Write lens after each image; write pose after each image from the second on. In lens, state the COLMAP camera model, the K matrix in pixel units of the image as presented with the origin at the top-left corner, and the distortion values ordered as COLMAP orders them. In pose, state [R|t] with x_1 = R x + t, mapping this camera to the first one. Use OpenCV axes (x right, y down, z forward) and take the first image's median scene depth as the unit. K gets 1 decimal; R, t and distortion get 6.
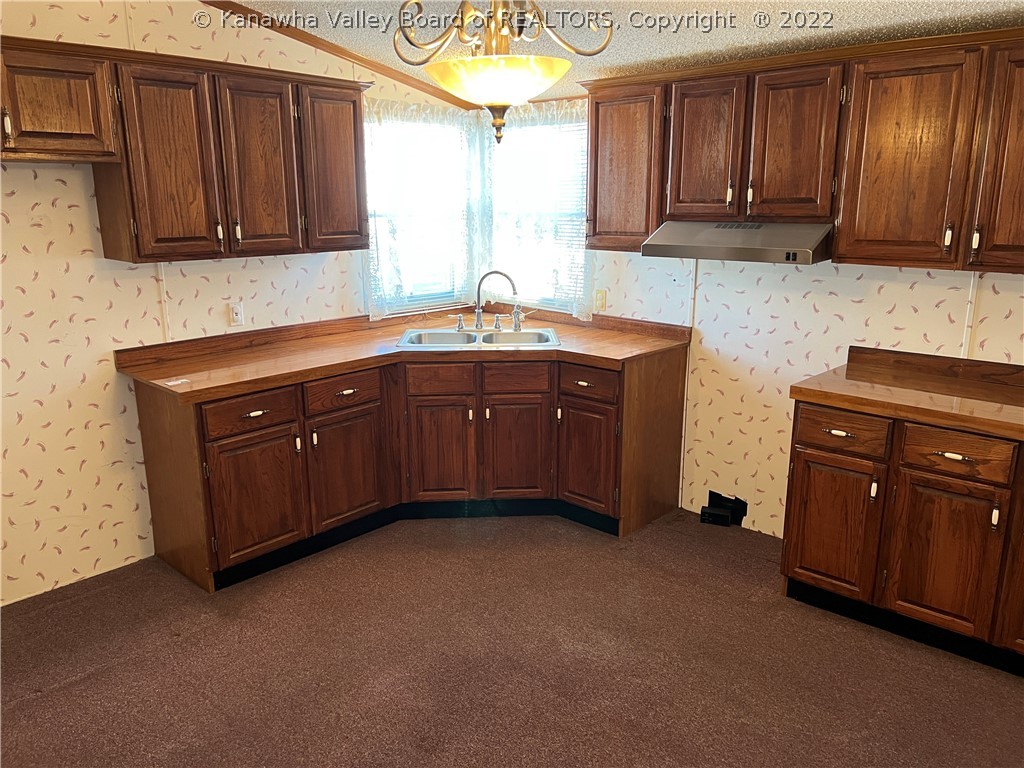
lens RADIAL K [[775.2, 0, 506.9], [0, 775.2, 387.1], [0, 0, 1]] dist [0.049830, -0.007972]
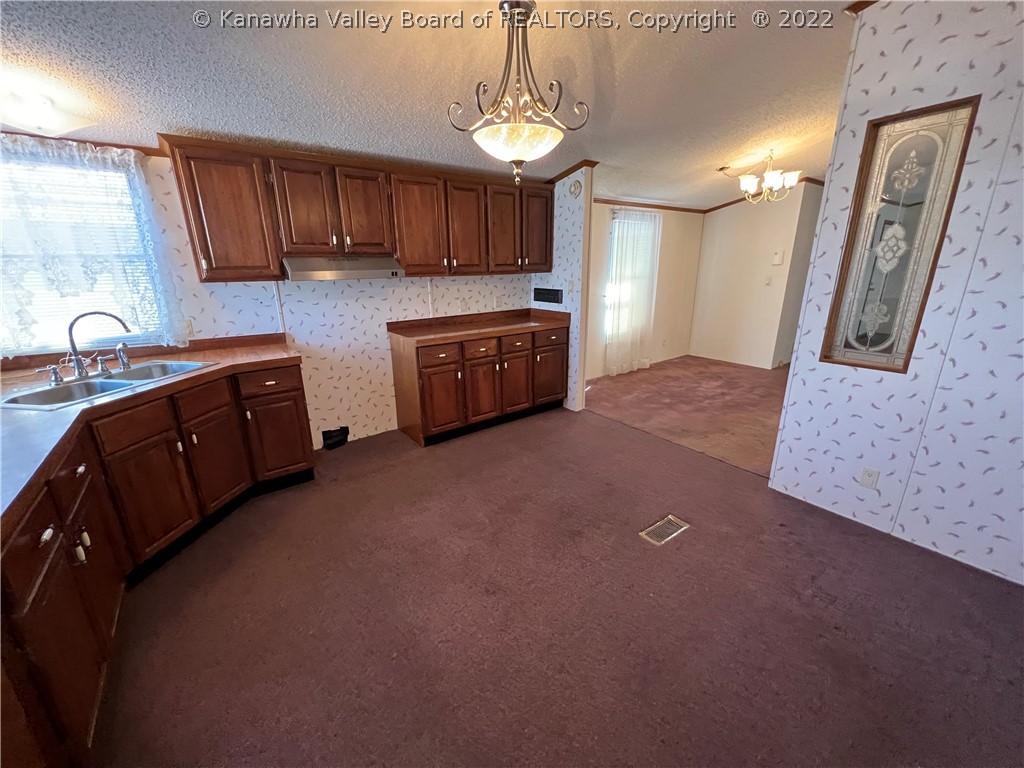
lens RADIAL K [[411.9, 0, 510.6], [0, 411.9, 382.2], [0, 0, 1]] dist [0.000193, 0.000029]
pose [[0.179765, -0.270889, 0.945676, -0.485857], [0.249101, 0.942540, 0.222638, -0.059672], [-0.951648, 0.195546, 0.236914, 0.455978]]
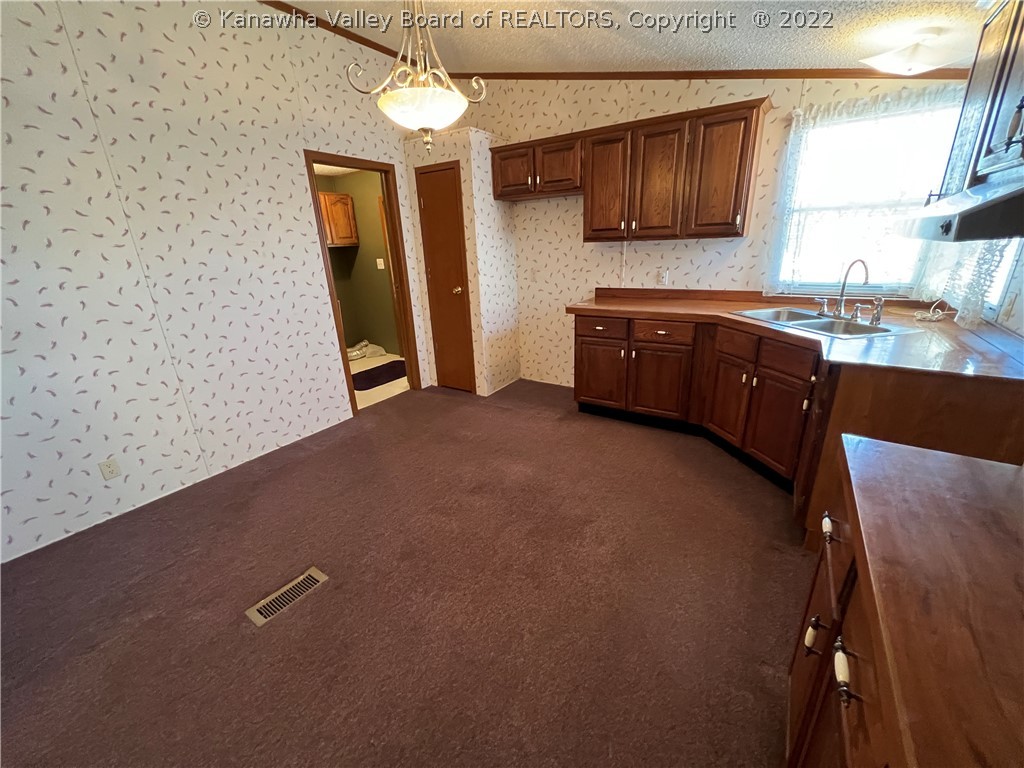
lens RADIAL K [[411.9, 0, 508.3], [0, 411.9, 385.6], [0, 0, 1]] dist [0.000193, 0.000029]
pose [[0.167650, 0.326264, -0.930293, 0.516626], [-0.199227, 0.935392, 0.292149, -0.070631], [0.965506, 0.136361, 0.221819, 0.525942]]
